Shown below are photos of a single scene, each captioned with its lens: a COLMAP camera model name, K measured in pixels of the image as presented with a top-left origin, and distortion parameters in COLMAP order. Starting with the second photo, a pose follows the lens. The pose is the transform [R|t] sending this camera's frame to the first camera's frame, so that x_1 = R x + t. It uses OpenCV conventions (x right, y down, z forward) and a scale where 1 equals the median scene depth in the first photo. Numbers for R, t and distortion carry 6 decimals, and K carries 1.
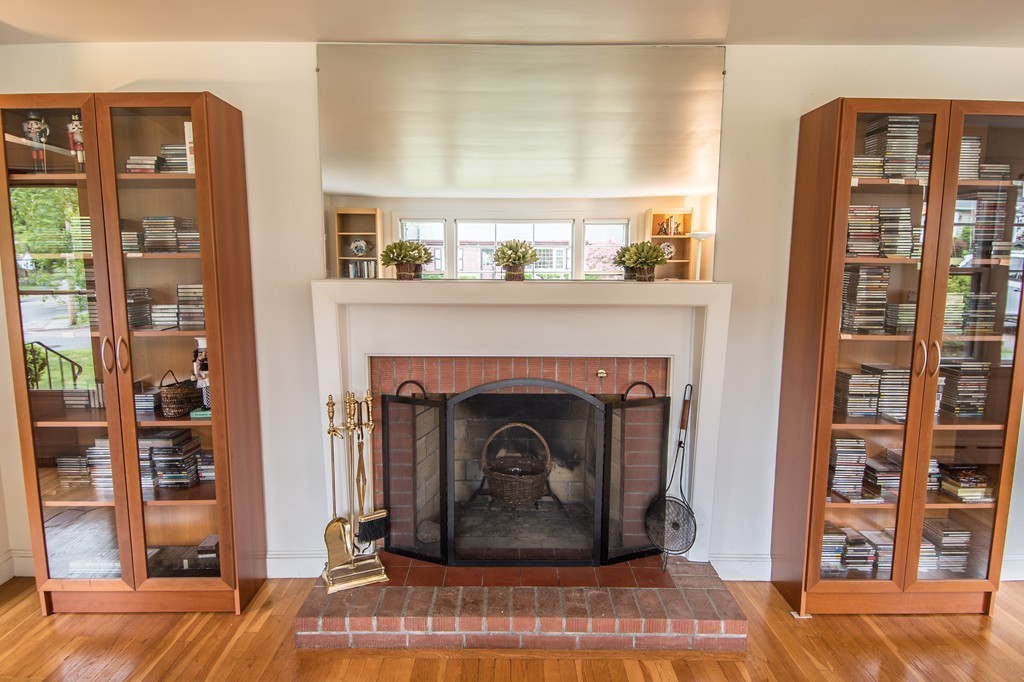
lens RADIAL K [[593.4, 0, 509.2], [0, 593.4, 339.3], [0, 0, 1]] dist [0.051887, -0.055832]
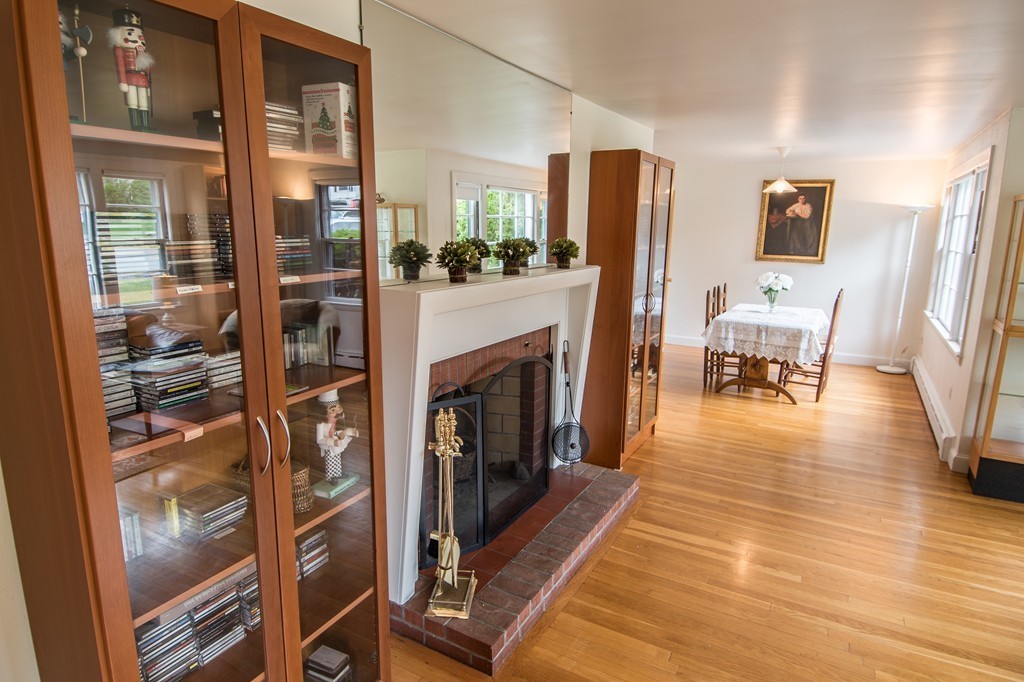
lens RADIAL K [[593.4, 0, 509.2], [0, 593.4, 339.3], [0, 0, 1]] dist [0.051887, -0.055832]
pose [[0.496433, -0.164677, 0.852312, -0.964540], [0.102738, 0.986087, 0.130683, -0.124412], [-0.861974, 0.022689, 0.506444, 0.433528]]
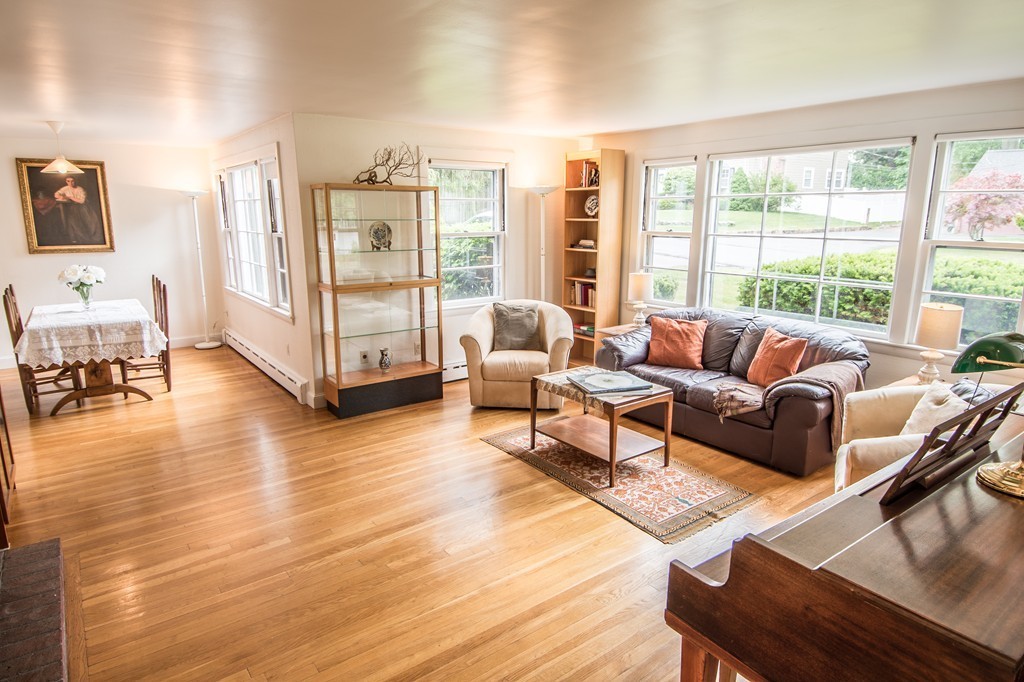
lens RADIAL K [[593.4, 0, 509.2], [0, 593.4, 339.3], [0, 0, 1]] dist [0.051887, -0.055832]
pose [[-0.595014, -0.171877, 0.785122, -0.958205], [0.106188, 0.951490, 0.288774, -0.166691], [-0.796670, 0.255195, -0.547898, 0.746374]]
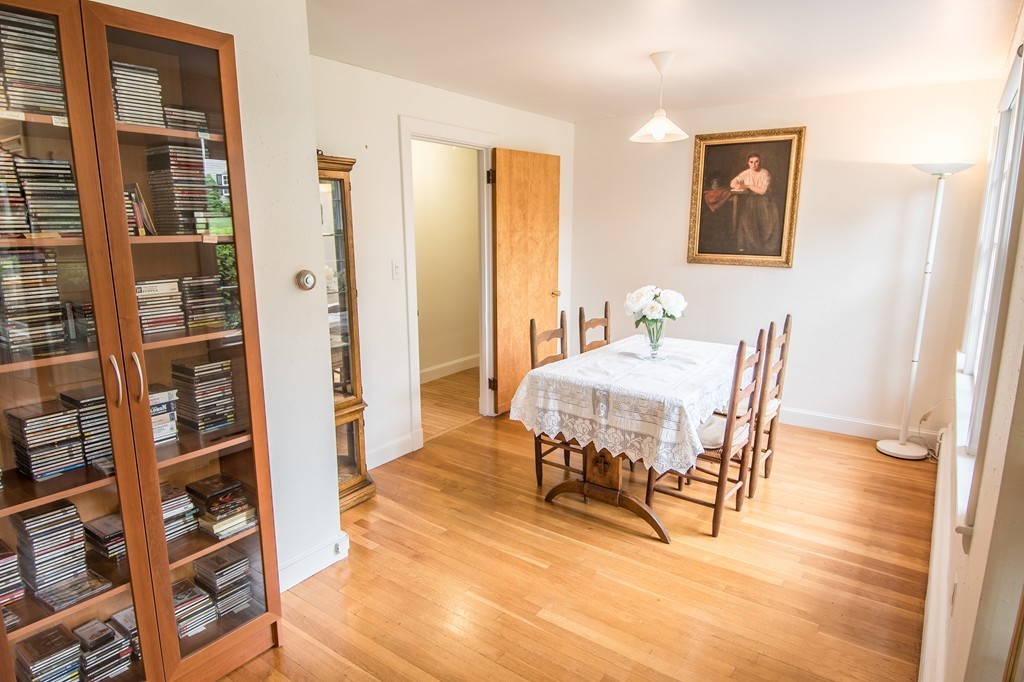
lens RADIAL K [[593.4, 0, 509.2], [0, 593.4, 339.3], [0, 0, 1]] dist [0.051887, -0.055832]
pose [[0.587683, -0.162103, 0.792686, 0.379041], [0.111526, 0.986602, 0.119075, -0.044602], [-0.801368, 0.018427, 0.597888, 0.198462]]
